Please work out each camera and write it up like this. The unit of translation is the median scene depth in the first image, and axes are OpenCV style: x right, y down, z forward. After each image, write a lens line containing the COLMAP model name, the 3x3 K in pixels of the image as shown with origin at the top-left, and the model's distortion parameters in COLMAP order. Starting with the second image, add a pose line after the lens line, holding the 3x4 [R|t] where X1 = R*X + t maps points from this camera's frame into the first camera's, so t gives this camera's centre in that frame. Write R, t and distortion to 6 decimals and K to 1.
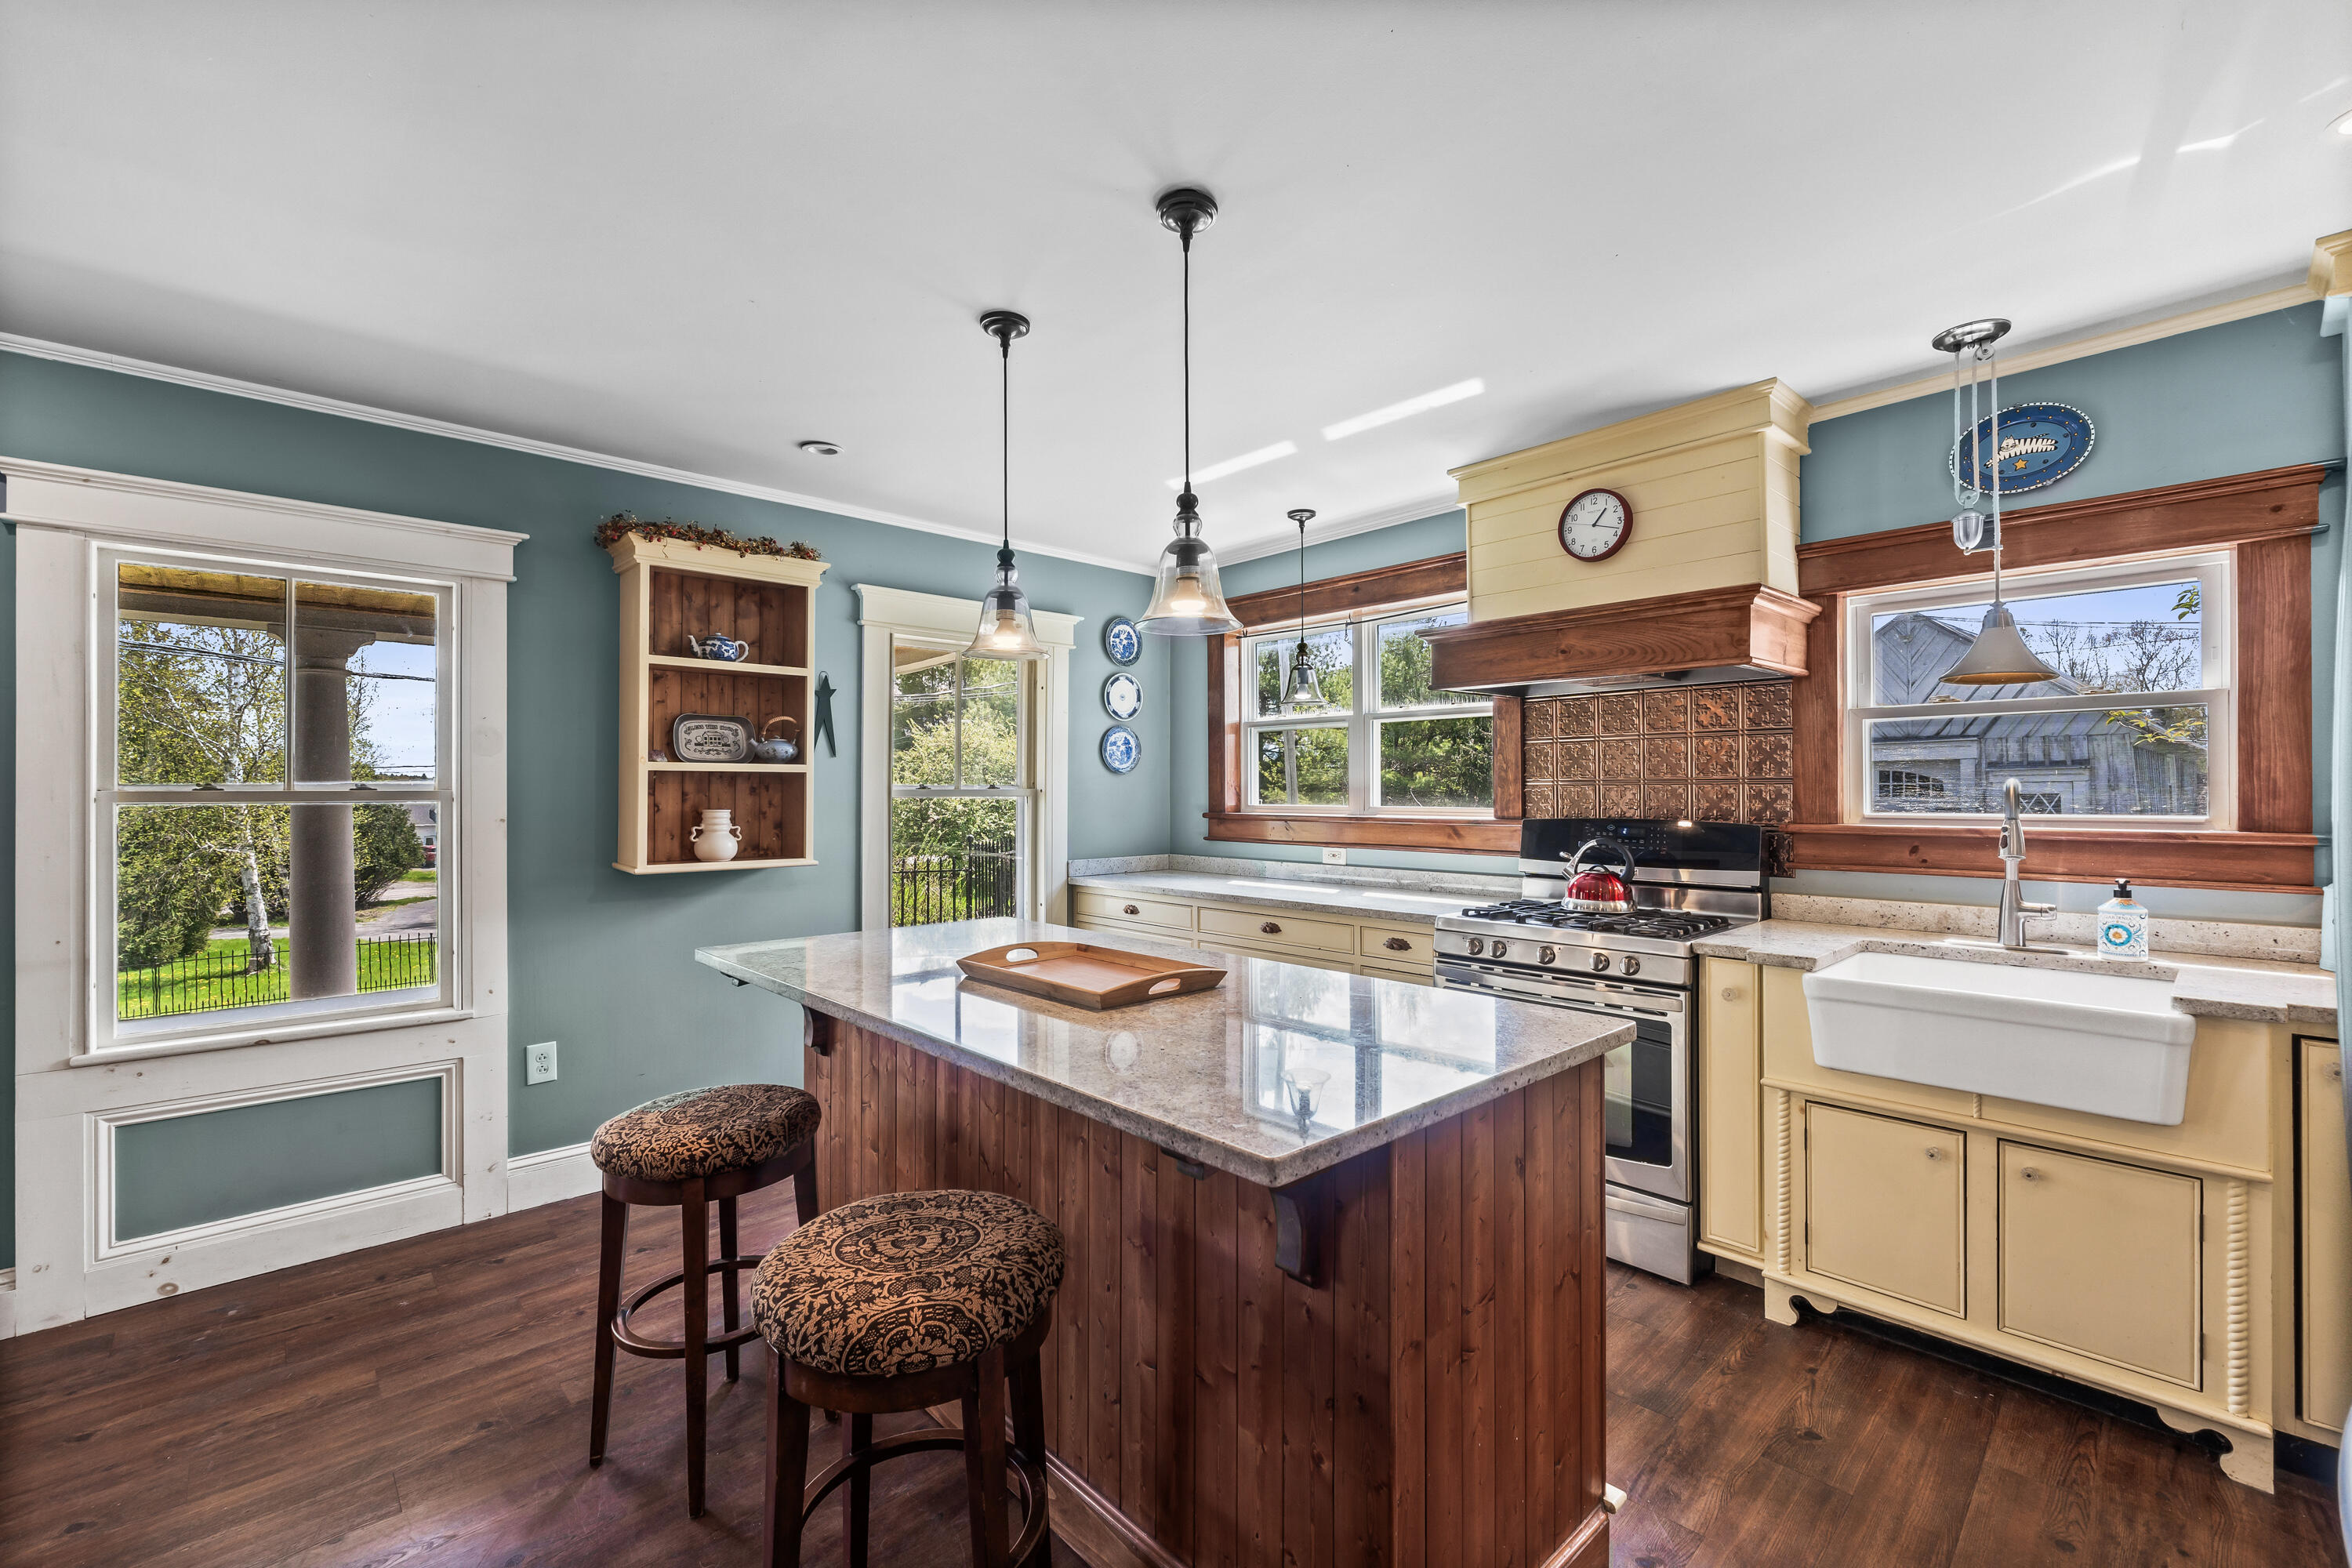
lens RADIAL K [[992.7, 0, 1153.9], [0, 992.7, 789.3], [0, 0, 1]] dist [-0.003530, -0.000455]
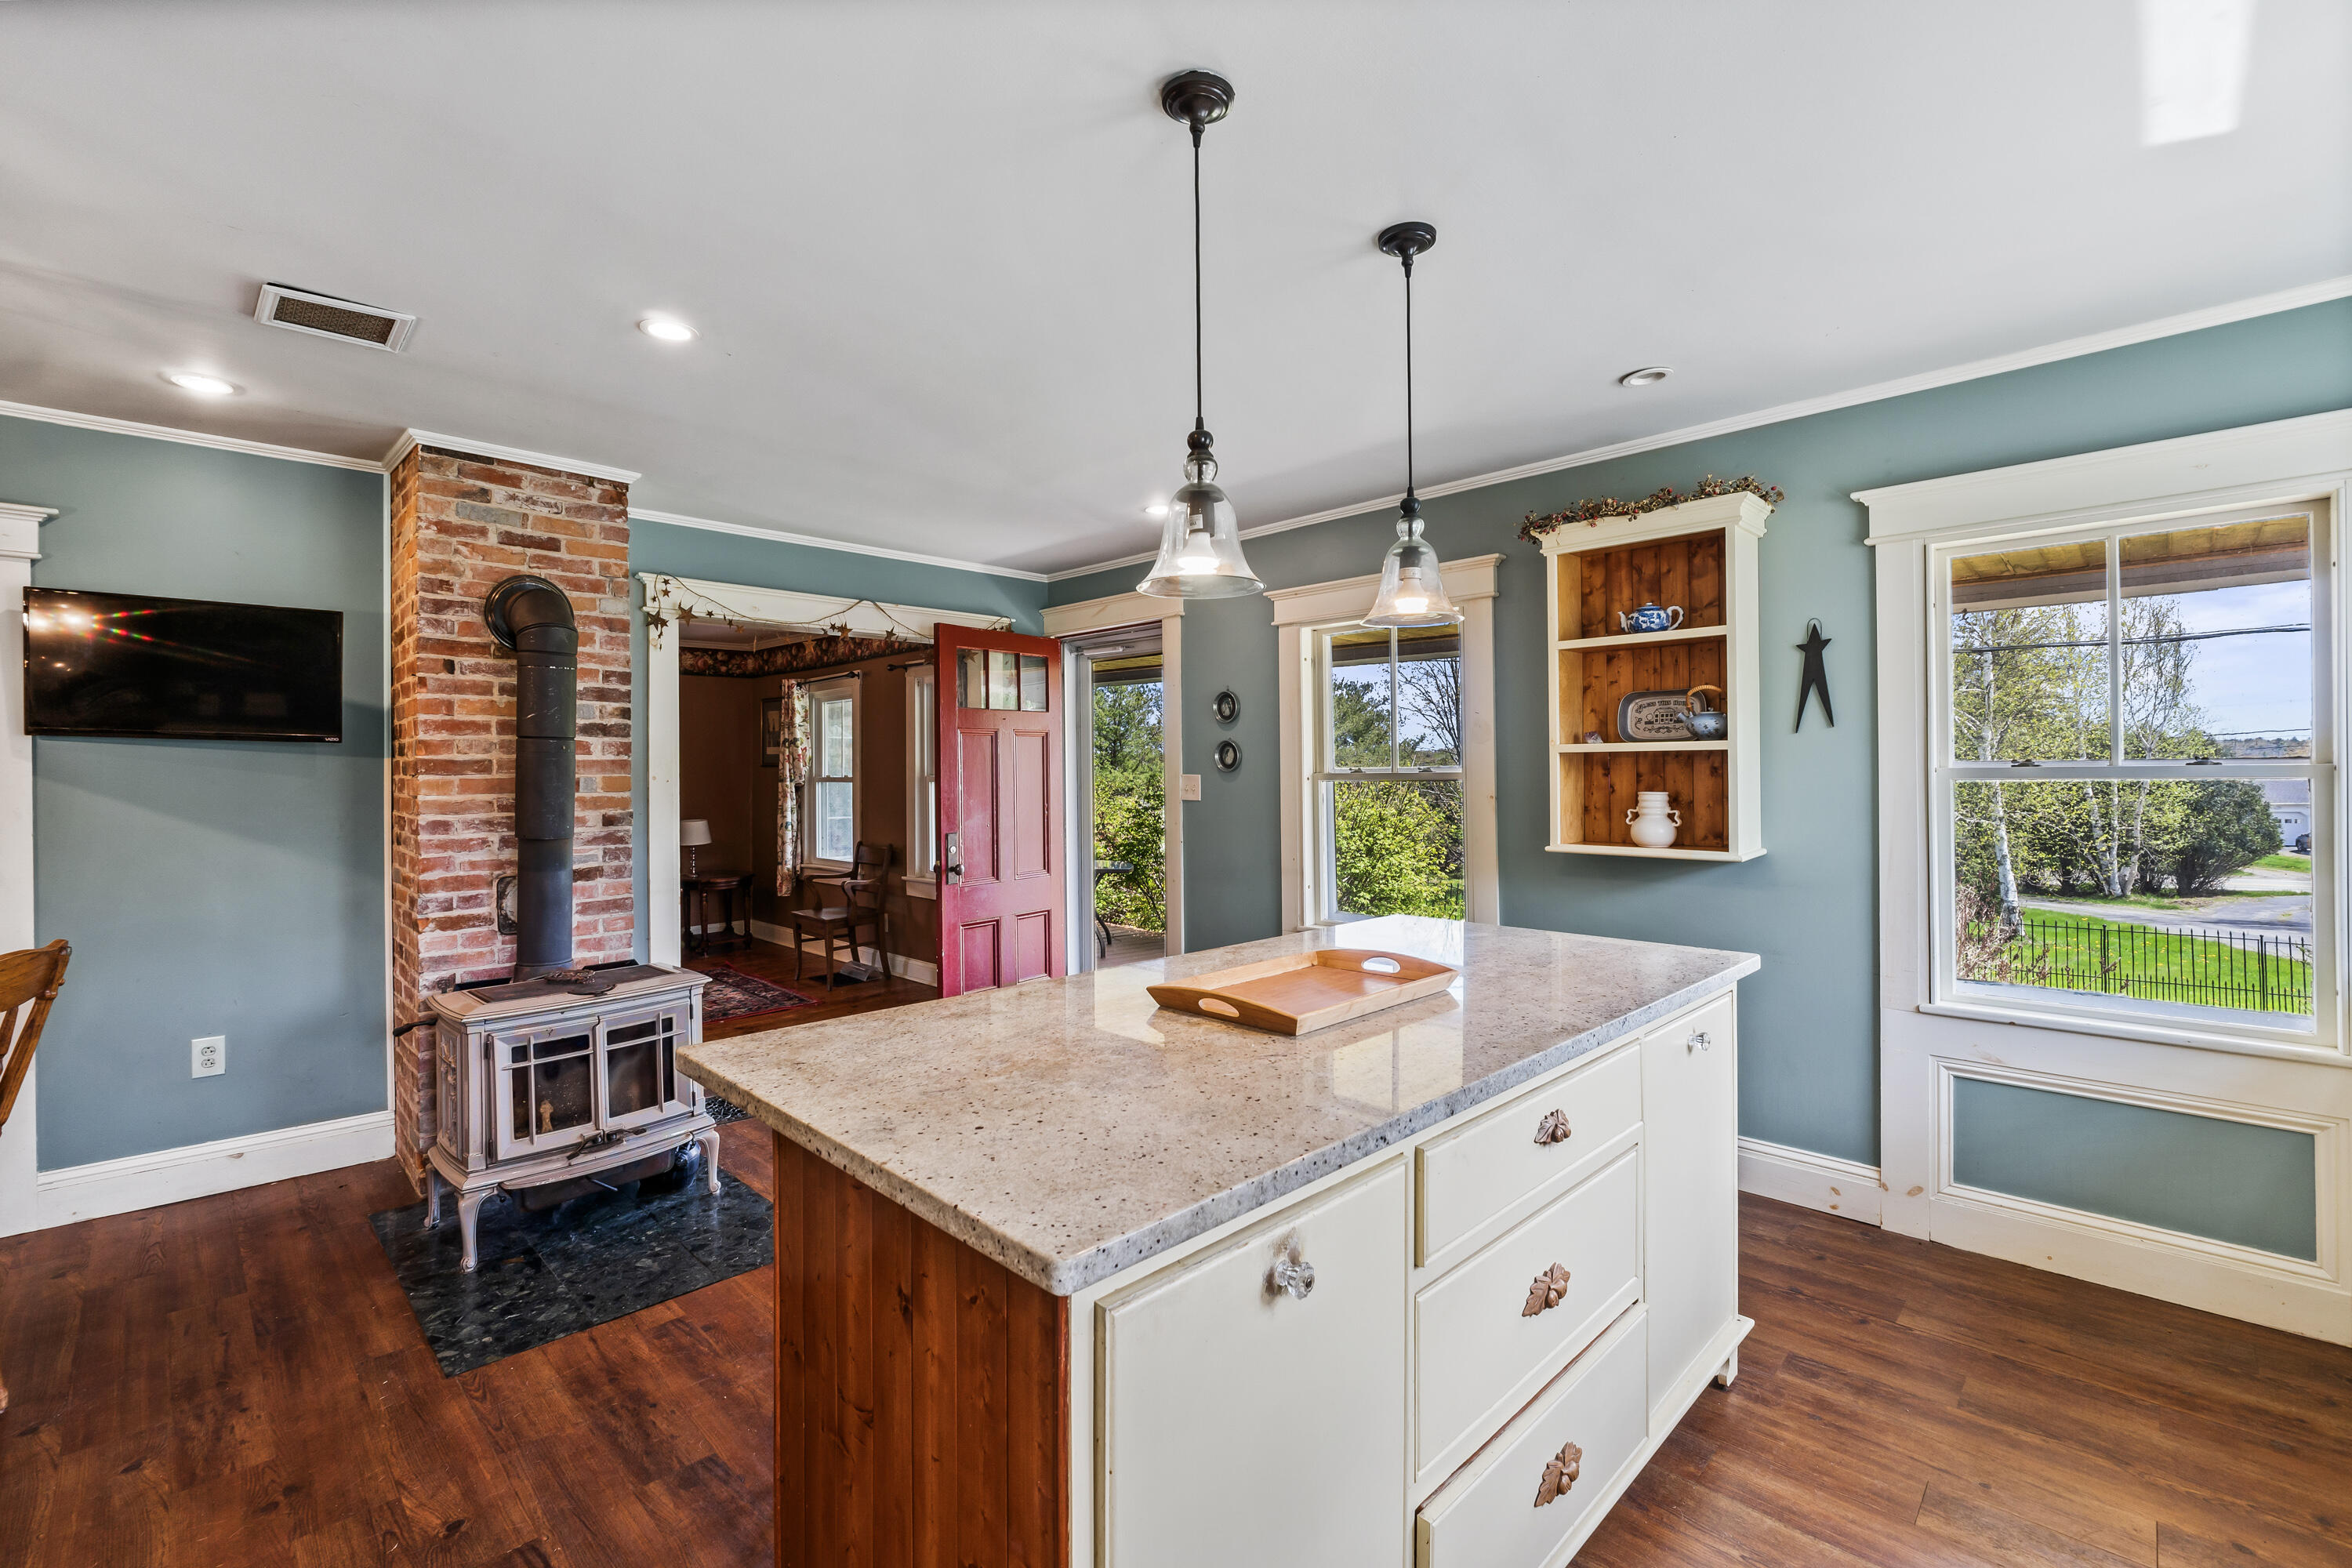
lens RADIAL K [[992.7, 0, 1158.6], [0, 992.7, 776.4], [0, 0, 1]] dist [-0.003530, -0.000455]
pose [[0.049501, 0.006486, -0.998753, 0.468911], [0.008888, 0.999936, 0.006934, -0.004669], [0.998735, -0.009221, 0.049441, 0.489479]]
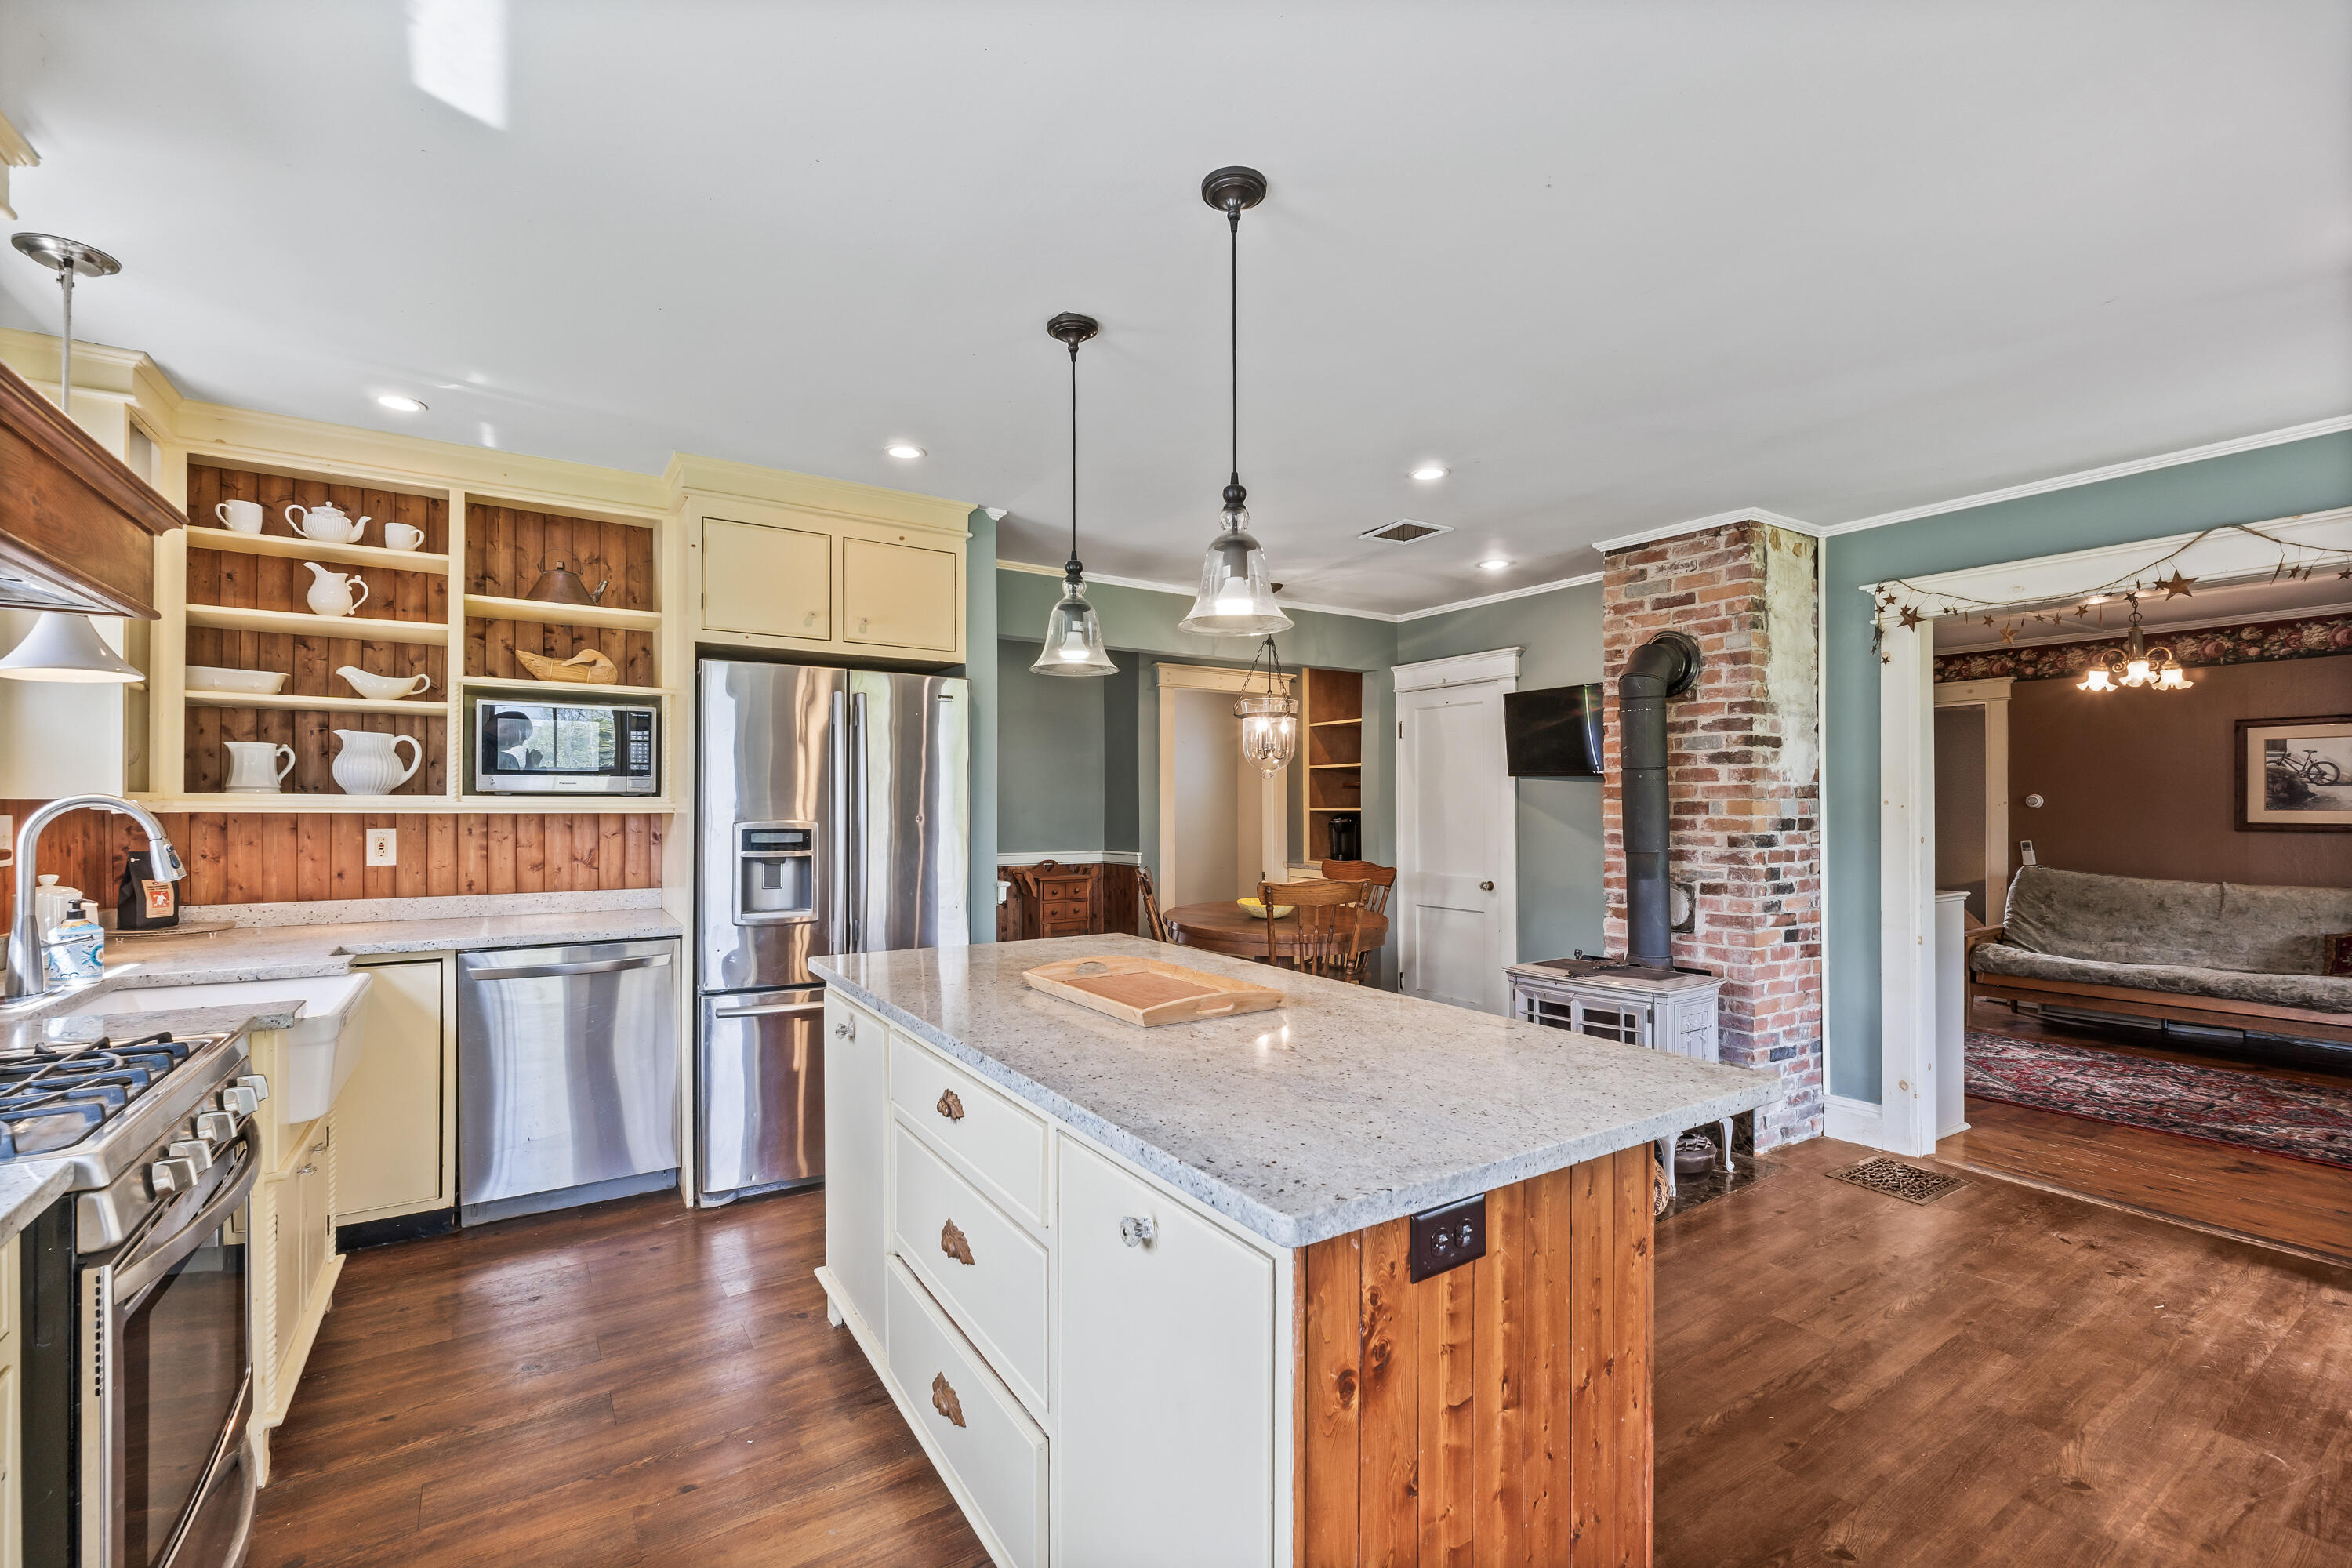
lens RADIAL K [[992.7, 0, 1183.8], [0, 992.7, 811.4], [0, 0, 1]] dist [-0.003530, -0.000455]
pose [[-0.988415, 0.002228, 0.151759, -0.145544], [0.003045, 0.999982, 0.005152, 0.001801], [-0.151745, 0.005554, -0.988404, 1.146486]]
